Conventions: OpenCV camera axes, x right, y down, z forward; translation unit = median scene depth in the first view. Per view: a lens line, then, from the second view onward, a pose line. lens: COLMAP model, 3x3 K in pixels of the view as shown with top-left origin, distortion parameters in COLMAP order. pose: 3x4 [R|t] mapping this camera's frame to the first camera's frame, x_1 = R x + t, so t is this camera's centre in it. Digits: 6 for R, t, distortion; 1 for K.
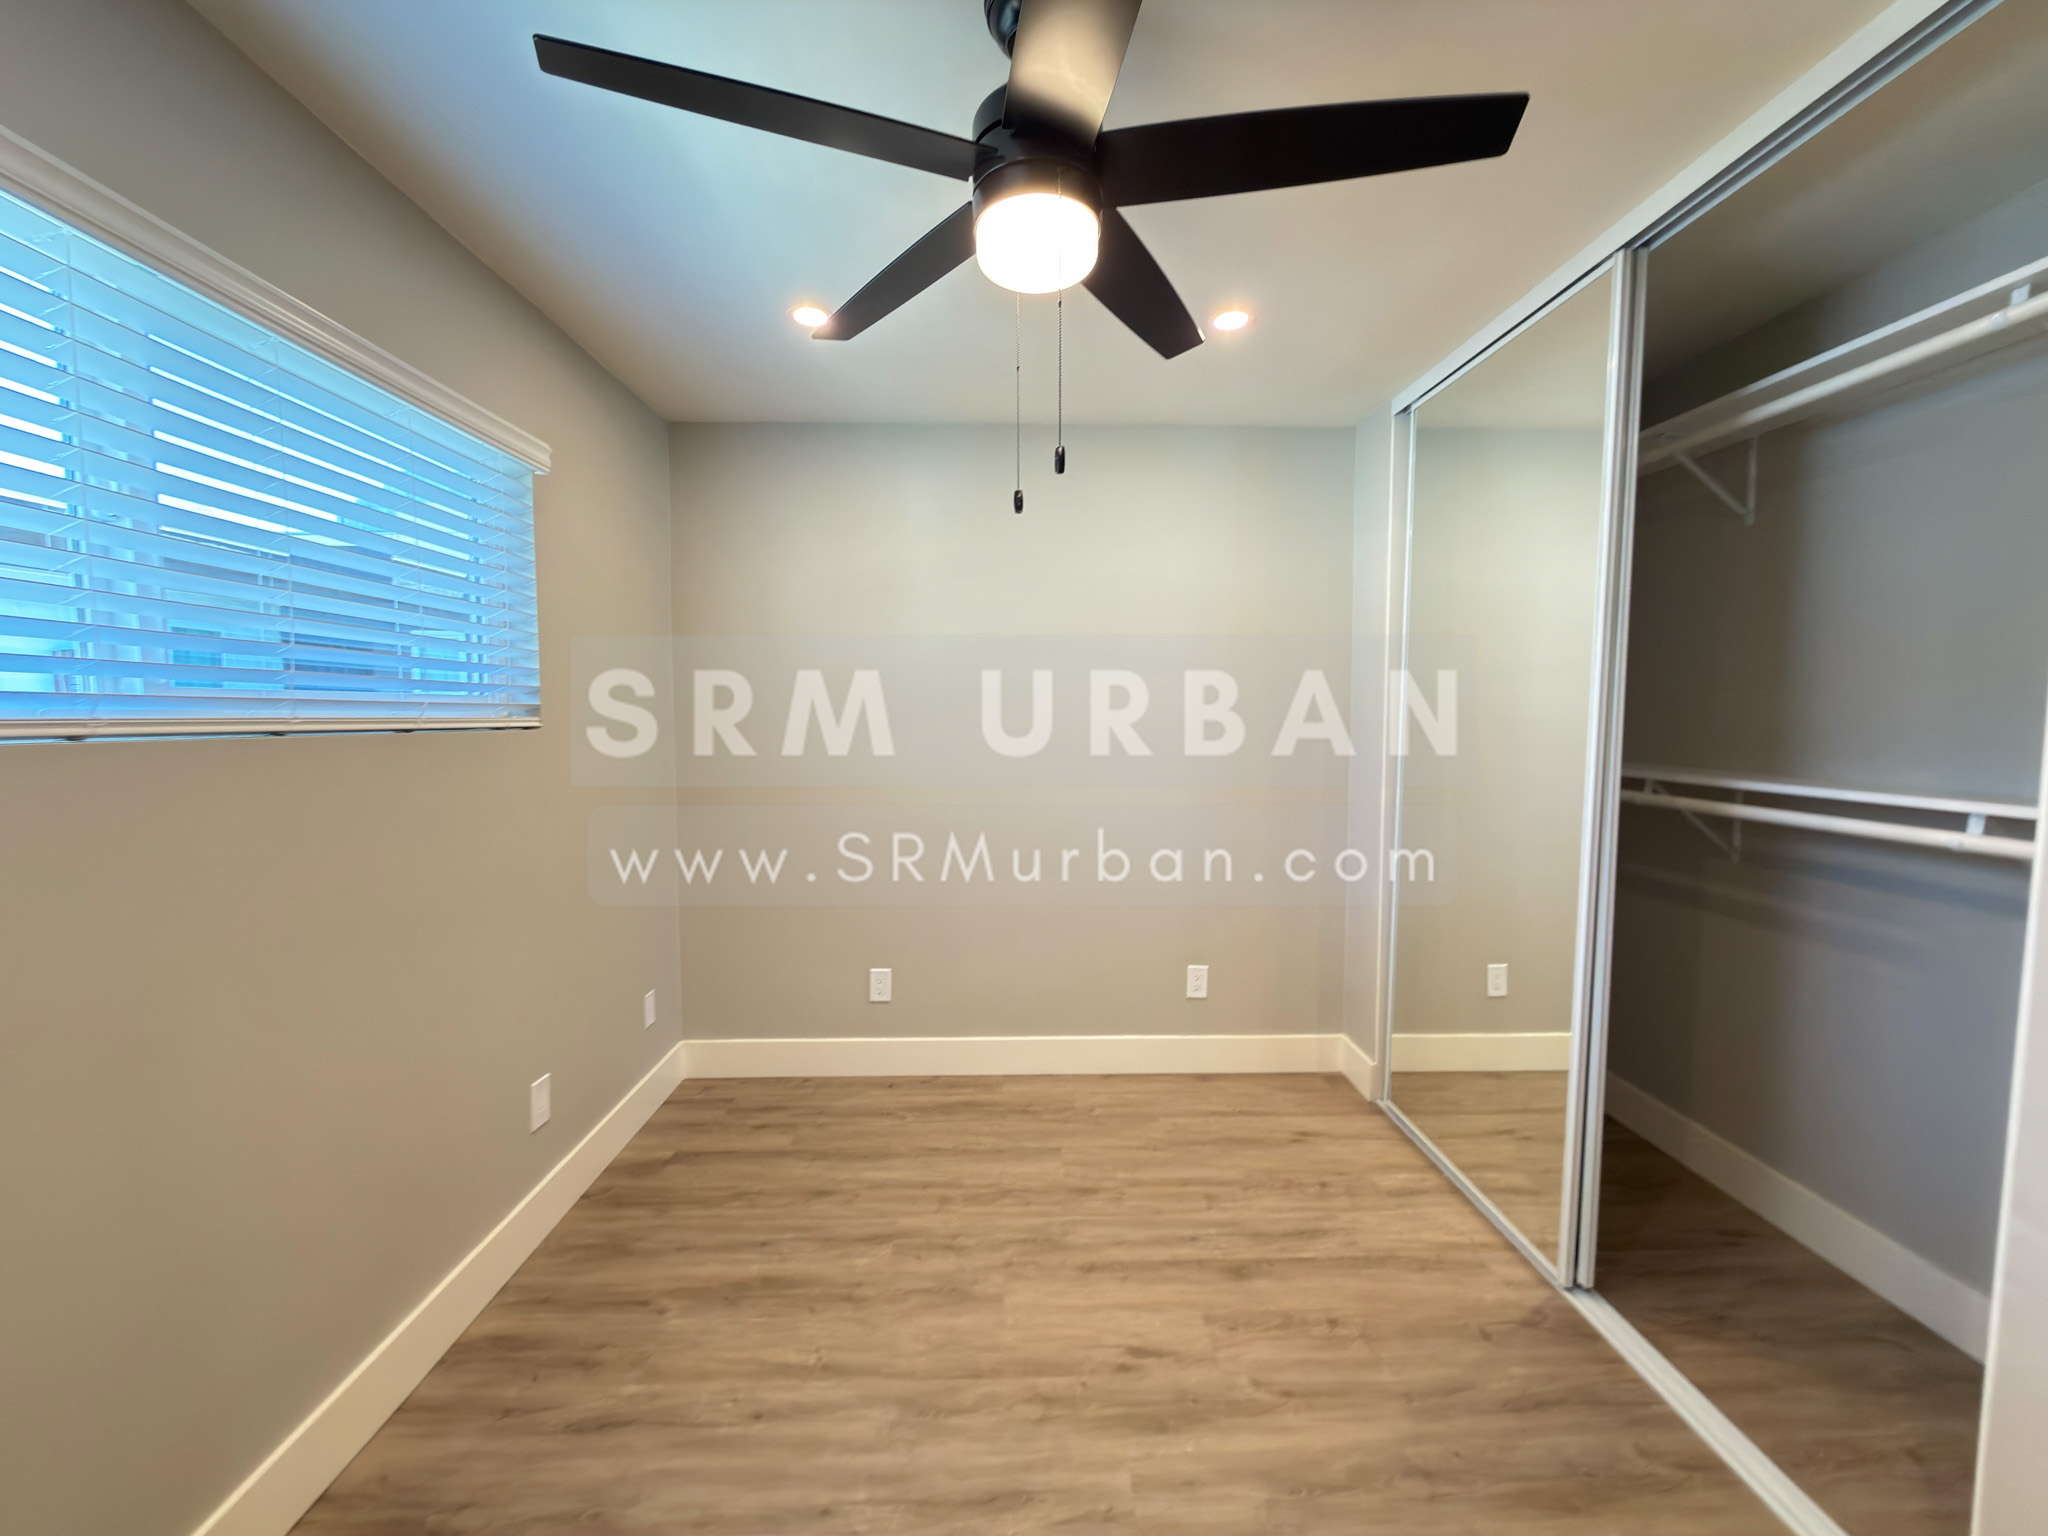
lens RADIAL K [[813.0, 0, 1021.1], [0, 813.0, 771.7], [0, 0, 1]] dist [-0.000561, -0.000162]
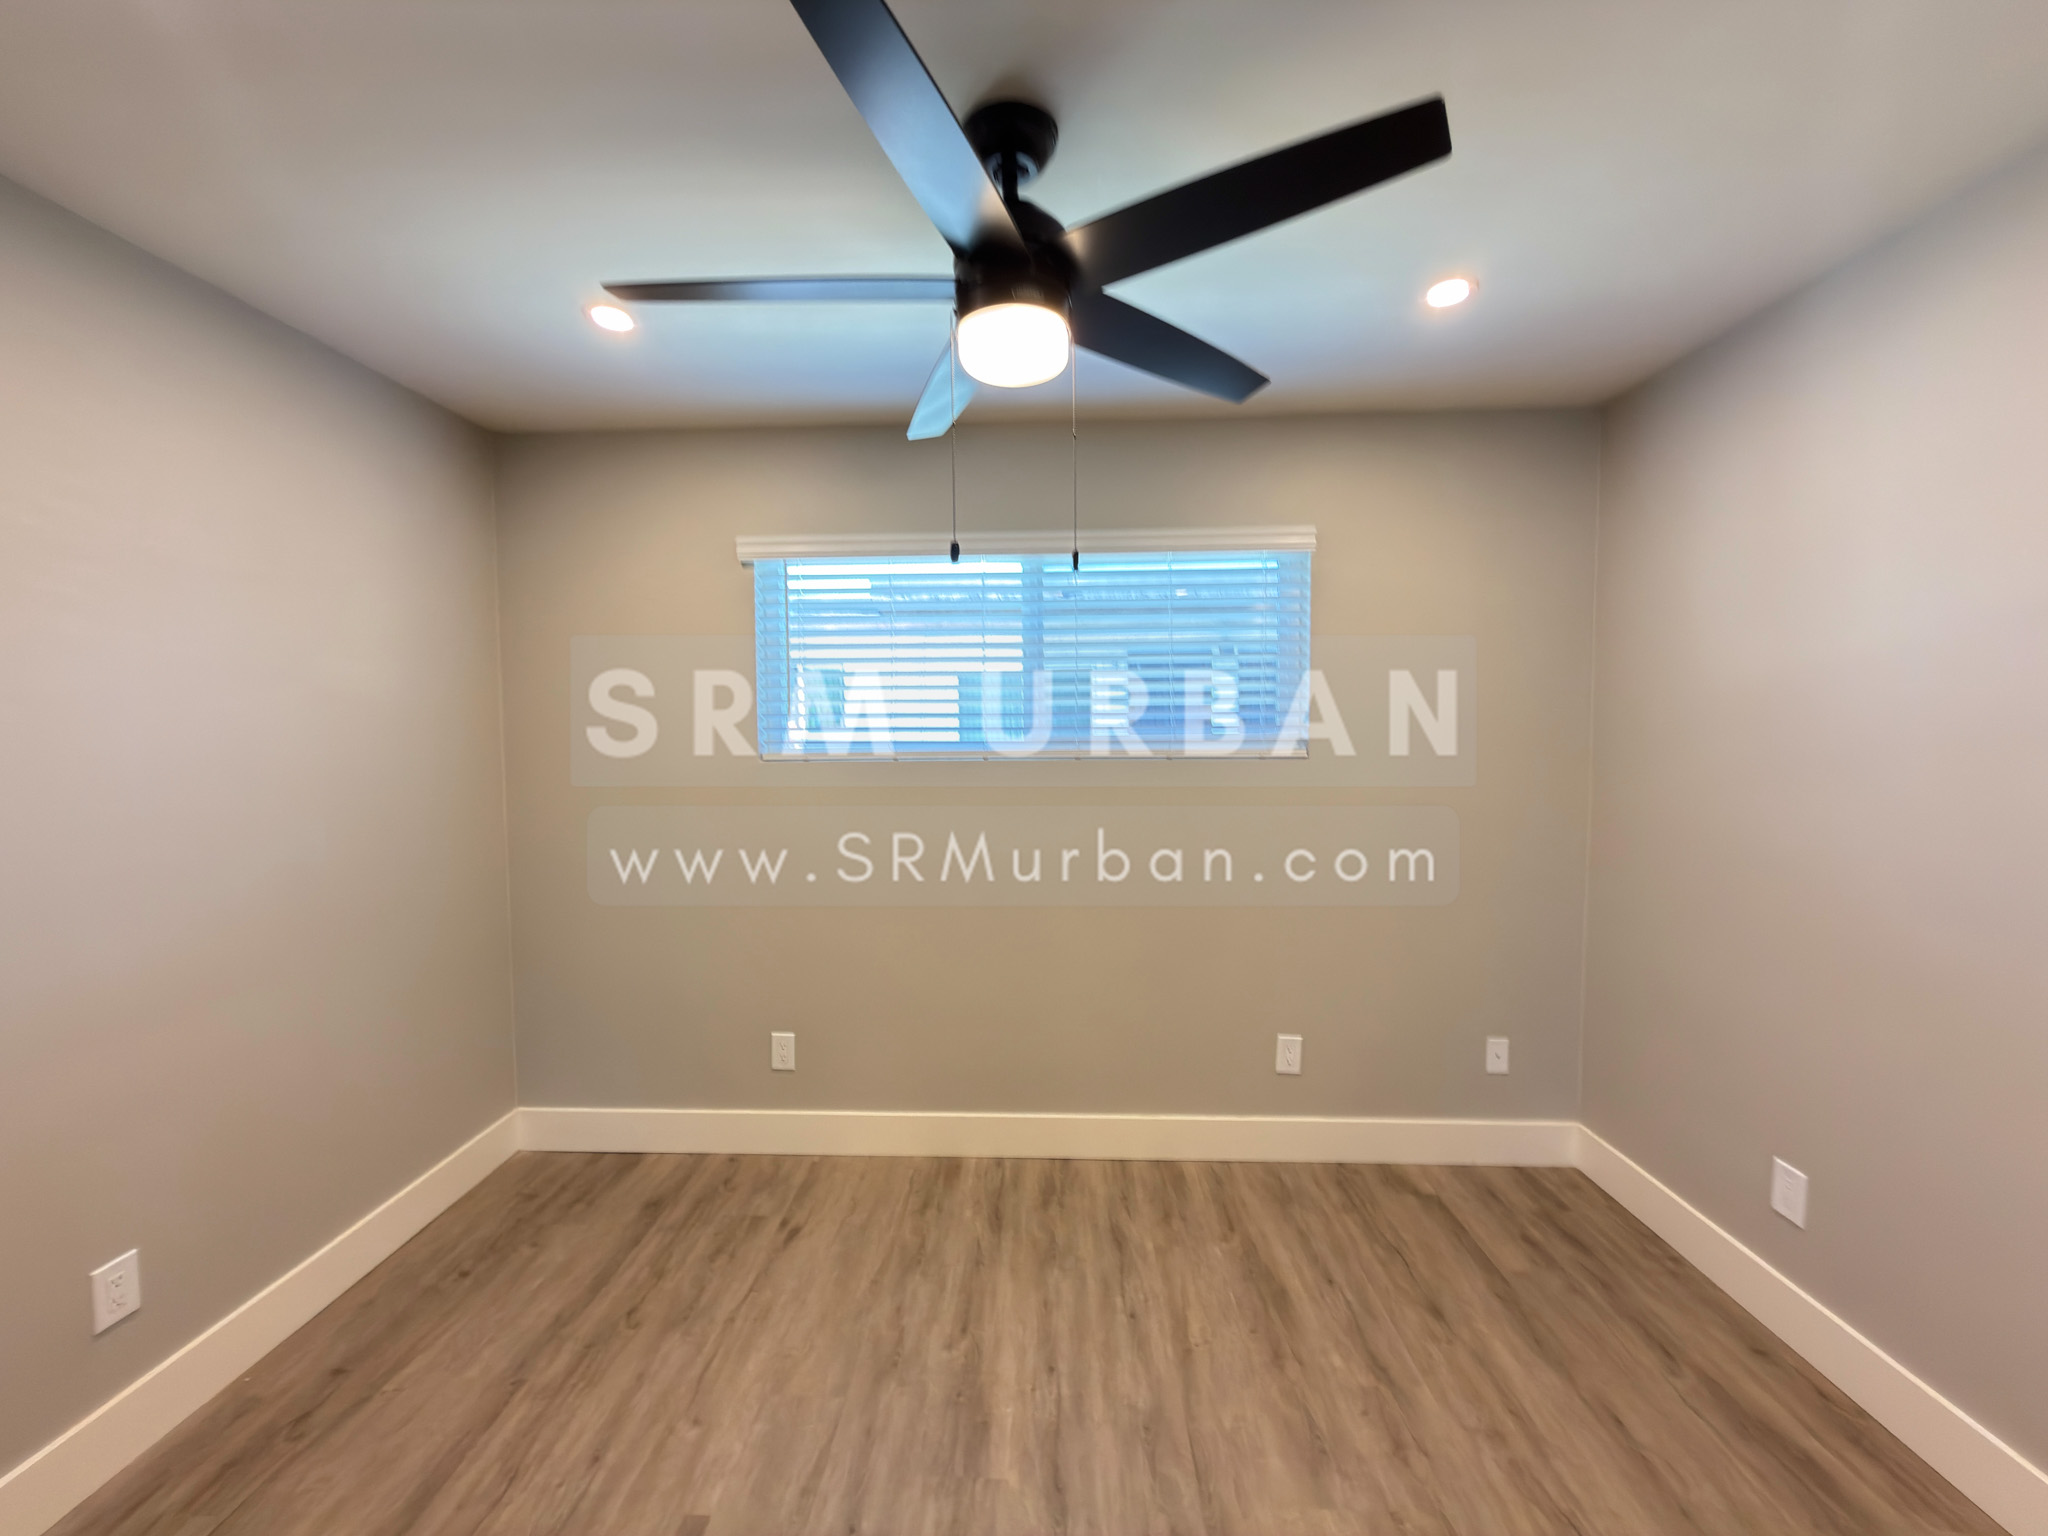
lens RADIAL K [[813.0, 0, 1021.8], [0, 813.0, 773.6], [0, 0, 1]] dist [-0.000561, -0.000162]
pose [[-0.066799, 0.054264, -0.996290, 0.679955], [-0.064218, 0.996216, 0.058565, -0.073595], [0.995698, 0.067892, -0.063062, 0.658191]]
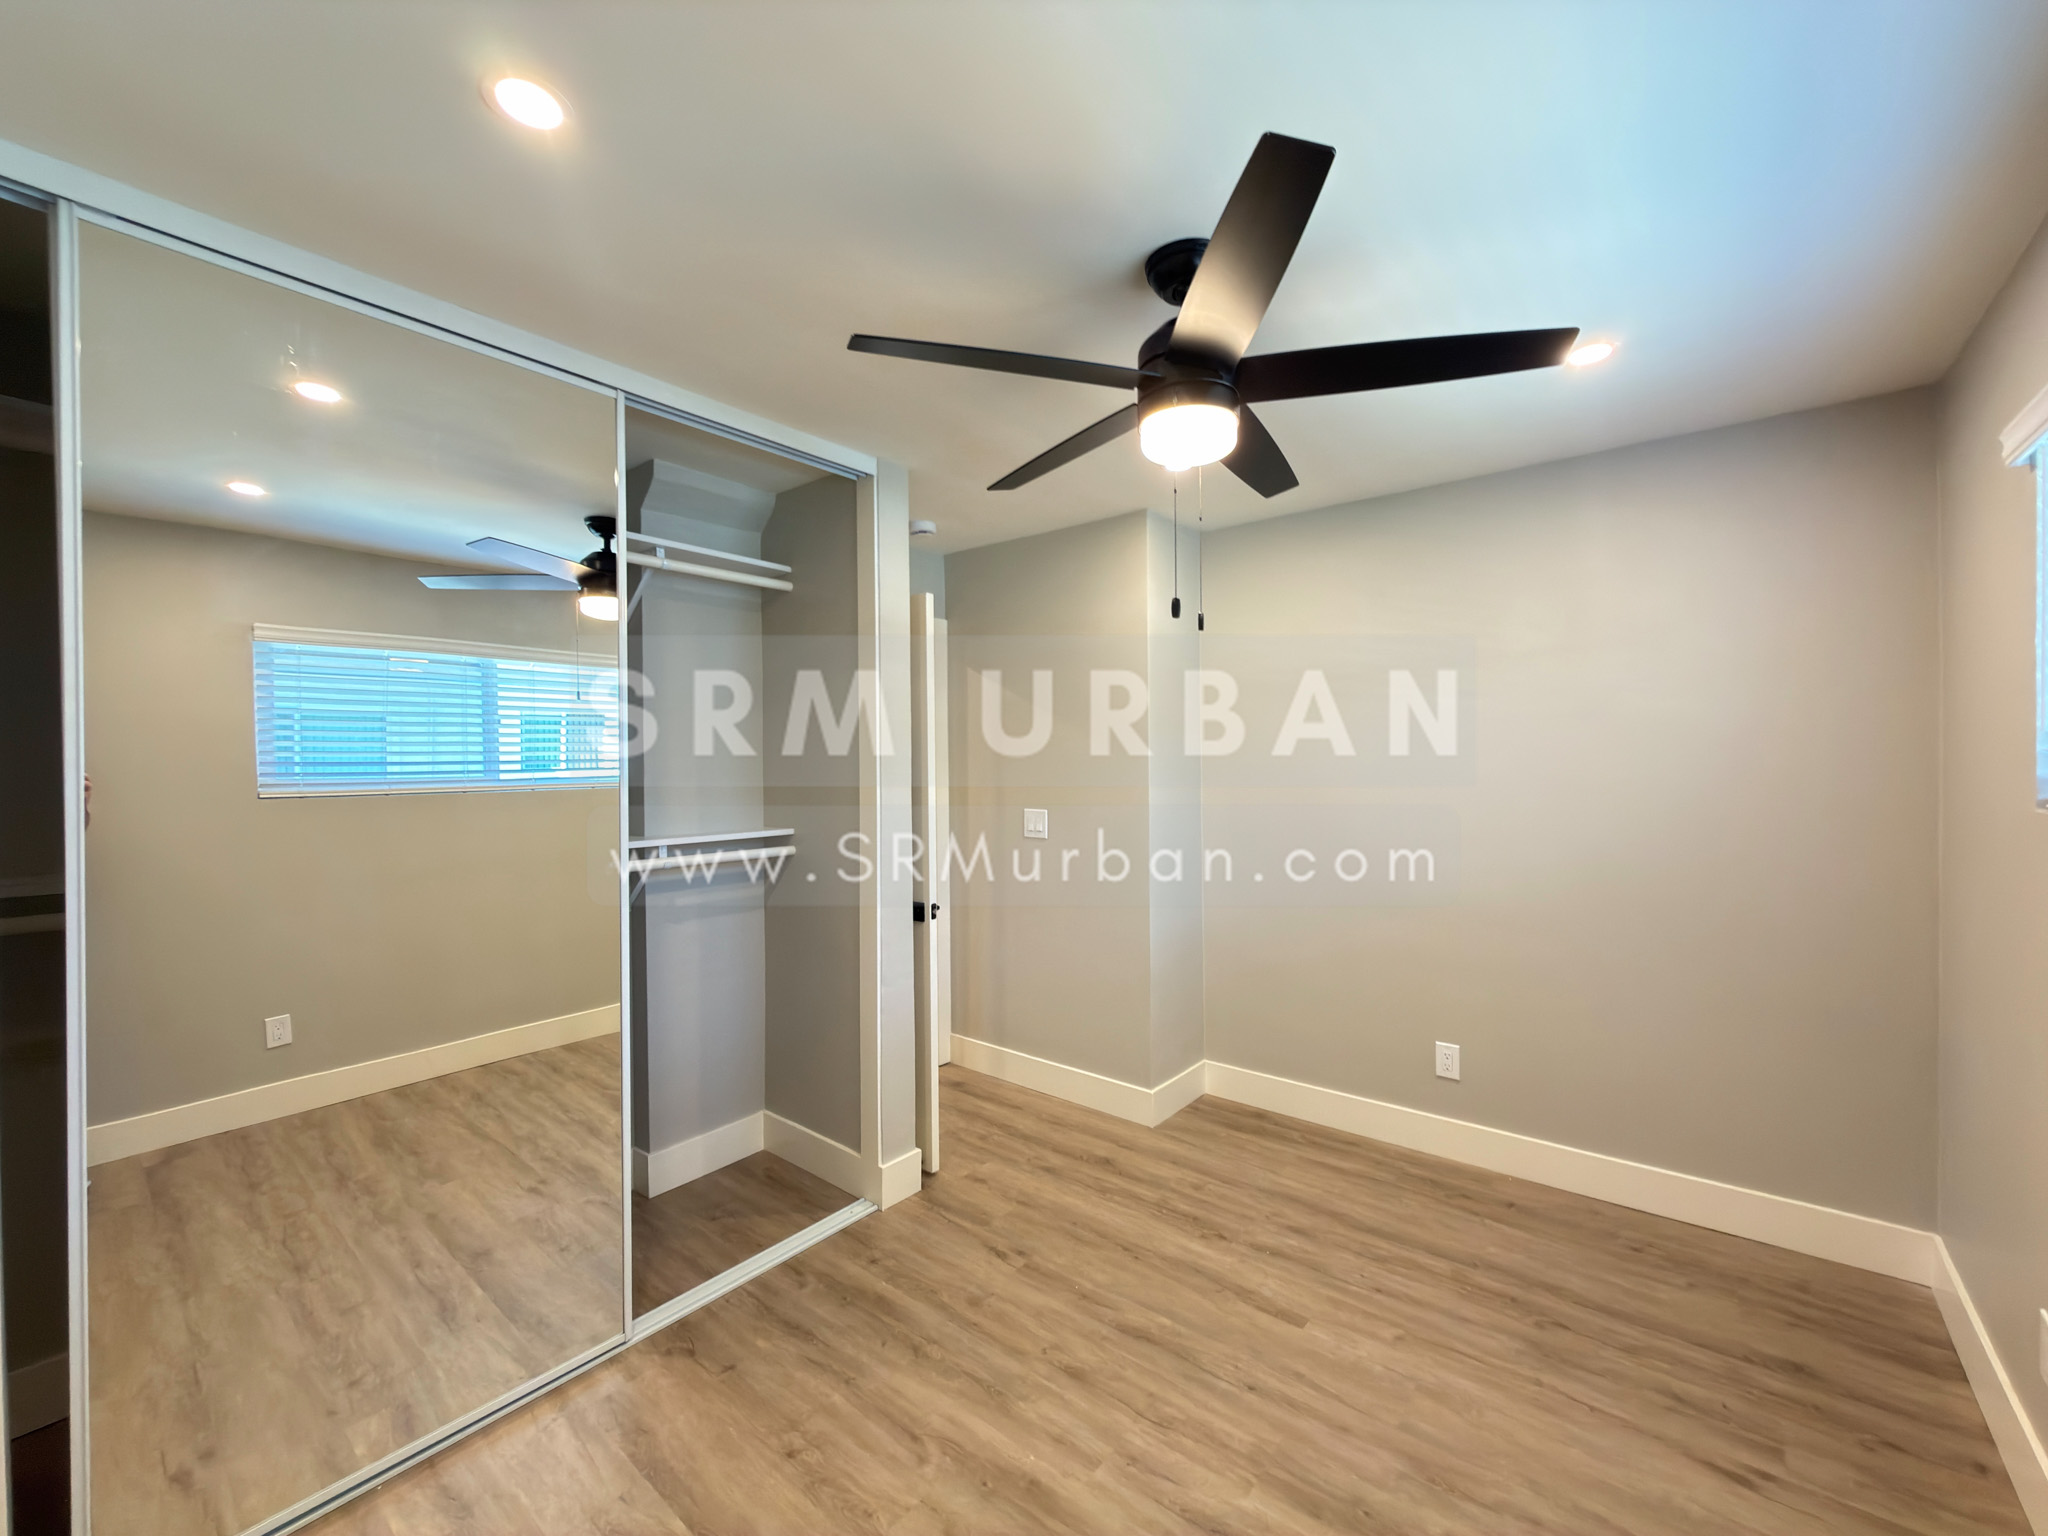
lens RADIAL K [[813.0, 0, 1025.2], [0, 813.0, 764.1], [0, 0, 1]] dist [-0.000561, -0.000162]
pose [[-0.753765, 0.006893, 0.657108, -0.381454], [0.057110, 0.996849, 0.055054, -0.123086], [-0.654657, 0.079025, -0.751784, 1.297173]]
